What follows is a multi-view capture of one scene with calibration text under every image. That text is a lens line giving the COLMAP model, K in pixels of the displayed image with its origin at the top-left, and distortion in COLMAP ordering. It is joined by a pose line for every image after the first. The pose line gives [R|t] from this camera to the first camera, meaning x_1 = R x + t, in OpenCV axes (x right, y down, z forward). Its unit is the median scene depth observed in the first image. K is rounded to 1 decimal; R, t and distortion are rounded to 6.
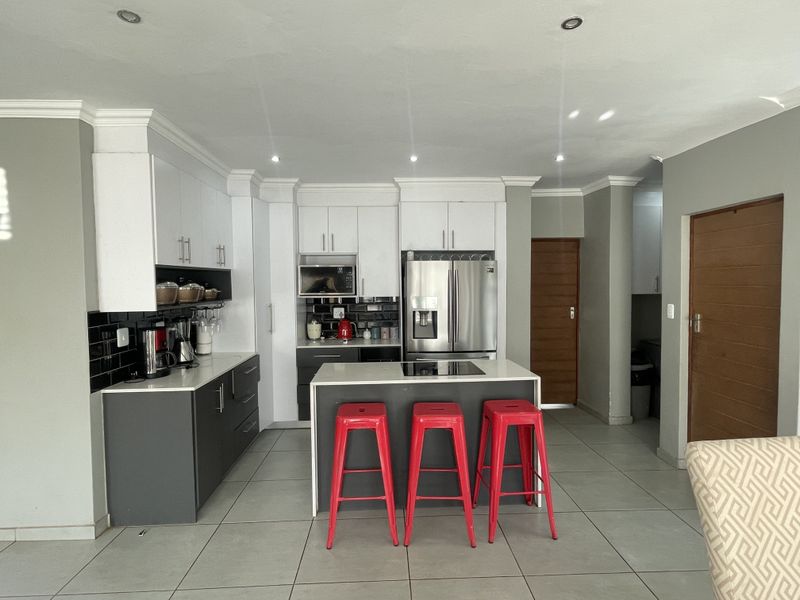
lens RADIAL K [[431.3, 0, 396.2], [0, 431.3, 303.0], [0, 0, 1]] dist [0.002311, -0.001073]
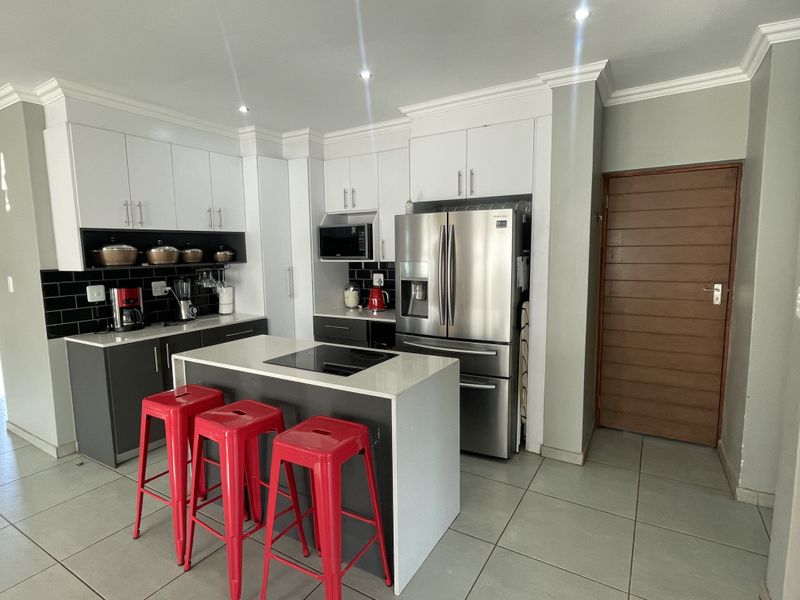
lens RADIAL K [[431.3, 0, 399.7], [0, 431.3, 302.6], [0, 0, 1]] dist [0.002311, -0.001073]
pose [[0.831705, 0.066284, -0.551247, 0.436988], [-0.021488, 0.995947, 0.087335, -0.008824], [0.554802, -0.060792, 0.829759, 0.328063]]
